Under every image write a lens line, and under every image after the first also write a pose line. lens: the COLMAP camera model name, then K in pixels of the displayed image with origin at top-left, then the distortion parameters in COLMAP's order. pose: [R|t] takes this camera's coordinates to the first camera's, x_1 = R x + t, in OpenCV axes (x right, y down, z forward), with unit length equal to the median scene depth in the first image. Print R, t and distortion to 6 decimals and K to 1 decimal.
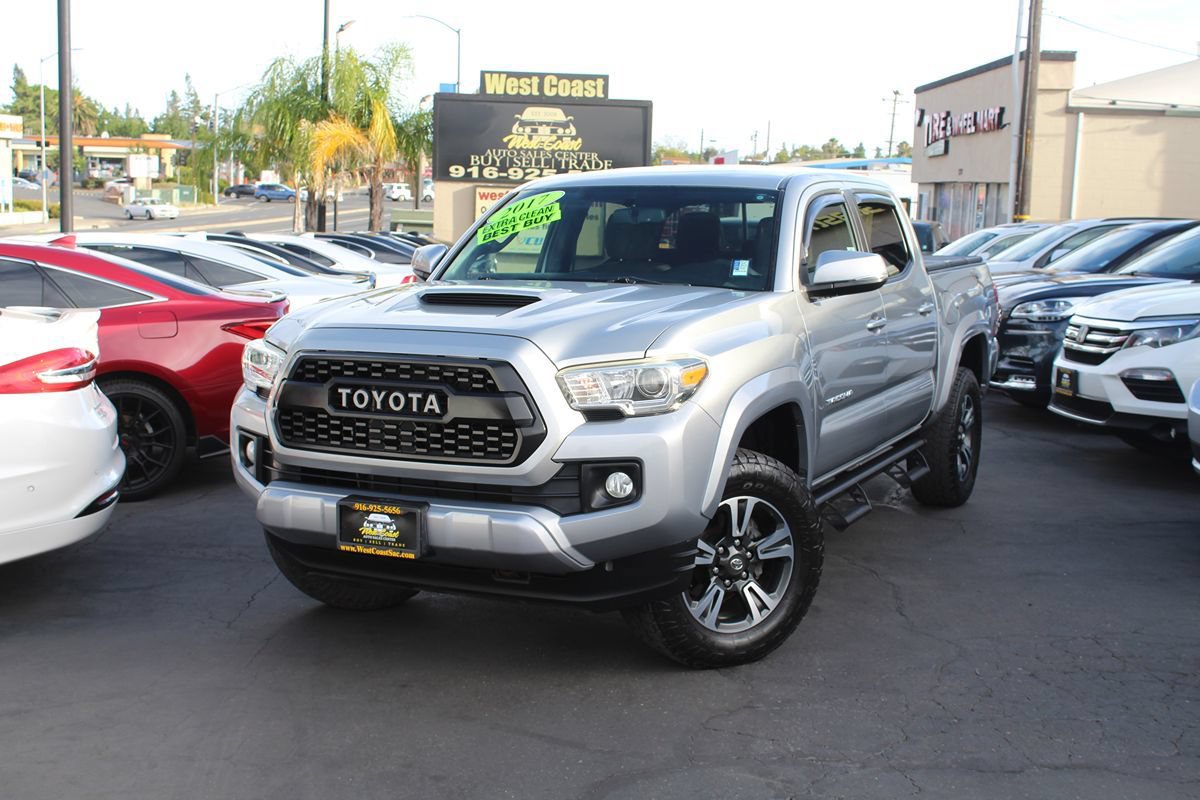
lens RADIAL K [[1554.7, 0, 600.0], [0, 1554.7, 400.0], [0, 0, 1]] dist [-0.067263, 0.088142]
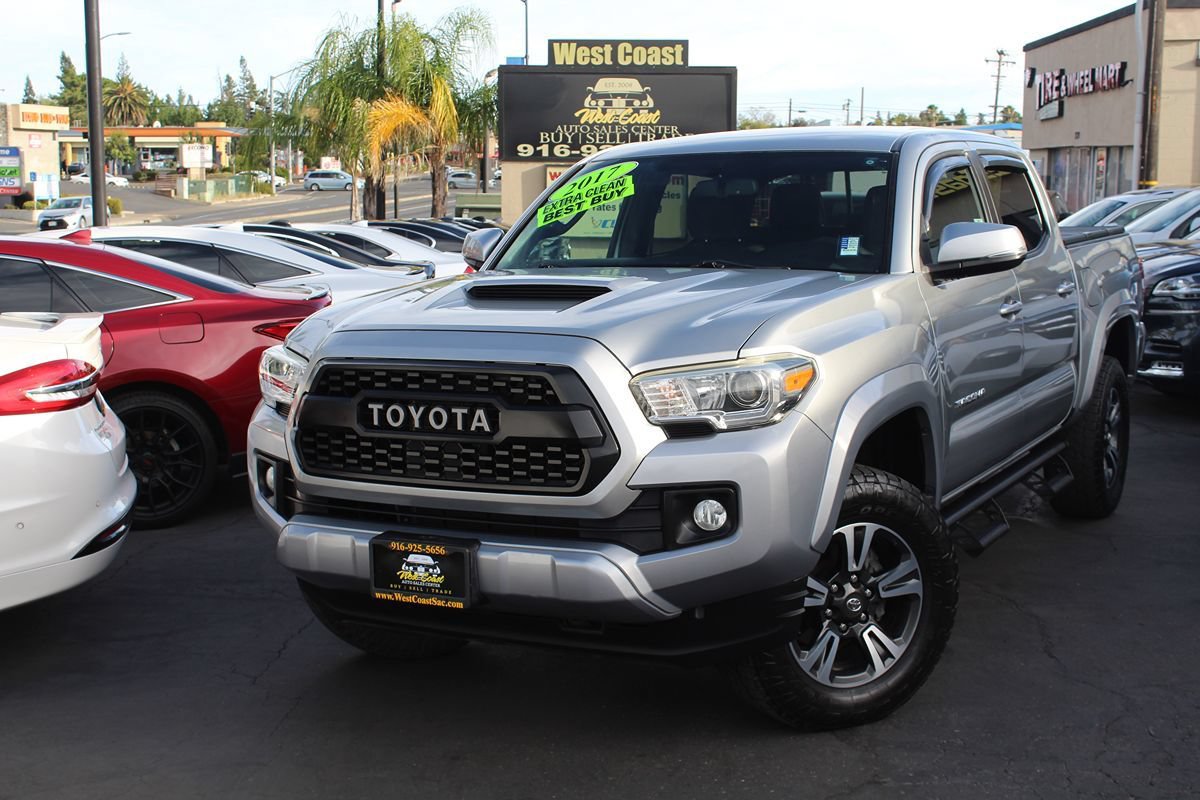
lens RADIAL K [[1657.9, 0, 598.5], [0, 1657.9, 408.0], [0, 0, 1]] dist [-0.055984, 0.093529]
pose [[0.998369, -0.020843, -0.053143, 0.001098], [0.021307, 0.999740, 0.008177, -0.008358], [0.052959, -0.009296, 0.998553, 0.104447]]
